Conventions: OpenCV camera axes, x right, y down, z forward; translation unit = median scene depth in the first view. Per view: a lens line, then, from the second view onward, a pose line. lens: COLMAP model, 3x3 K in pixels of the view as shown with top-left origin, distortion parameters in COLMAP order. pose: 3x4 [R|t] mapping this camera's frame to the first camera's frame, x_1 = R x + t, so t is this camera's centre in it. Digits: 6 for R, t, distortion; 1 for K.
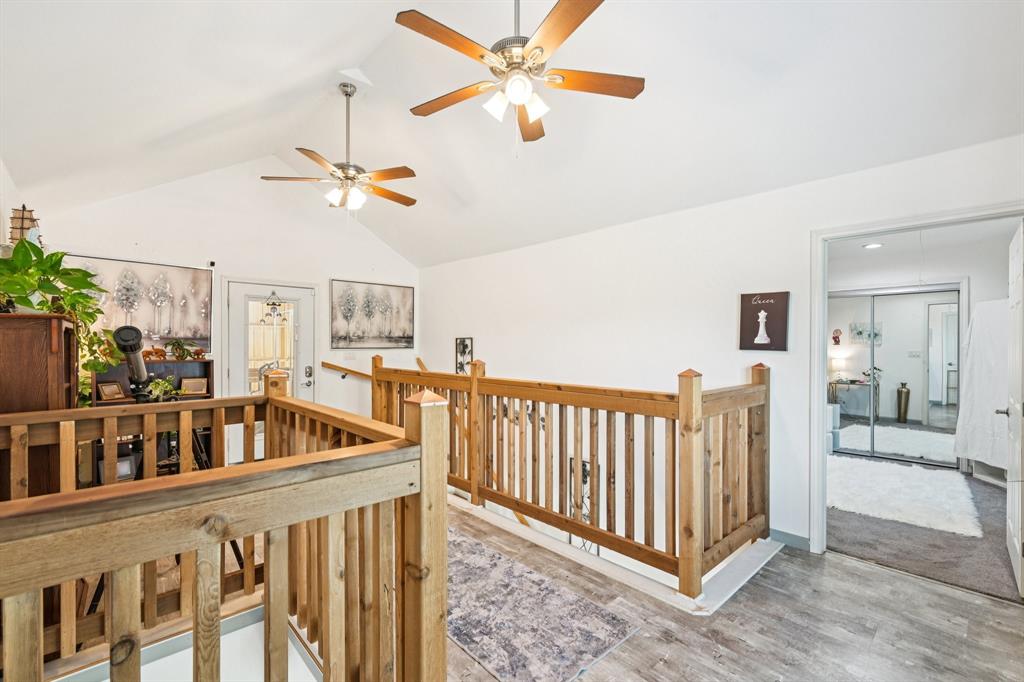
lens RADIAL K [[461.2, 0, 512.0], [0, 461.2, 341.0], [0, 0, 1]] dist [-0.000752, -0.000167]
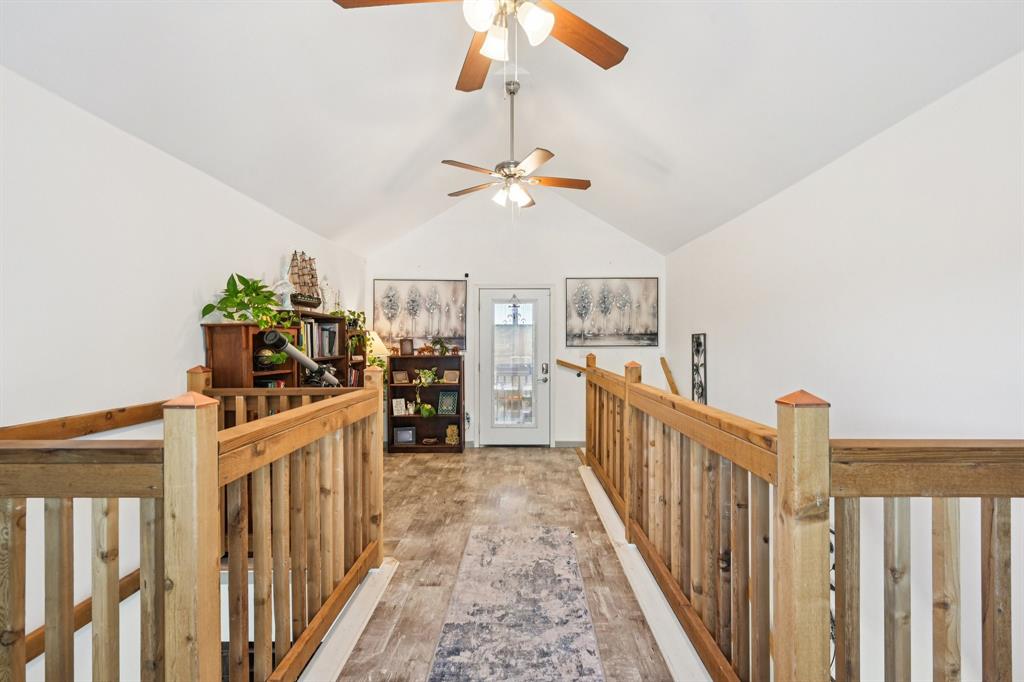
lens RADIAL K [[461.2, 0, 512.0], [0, 461.2, 341.0], [0, 0, 1]] dist [-0.000752, -0.000167]
pose [[0.715101, -0.005111, -0.699002, 0.270446], [0.008391, 0.999964, 0.001272, 0.002445], [0.698971, -0.006775, 0.715118, 0.227374]]
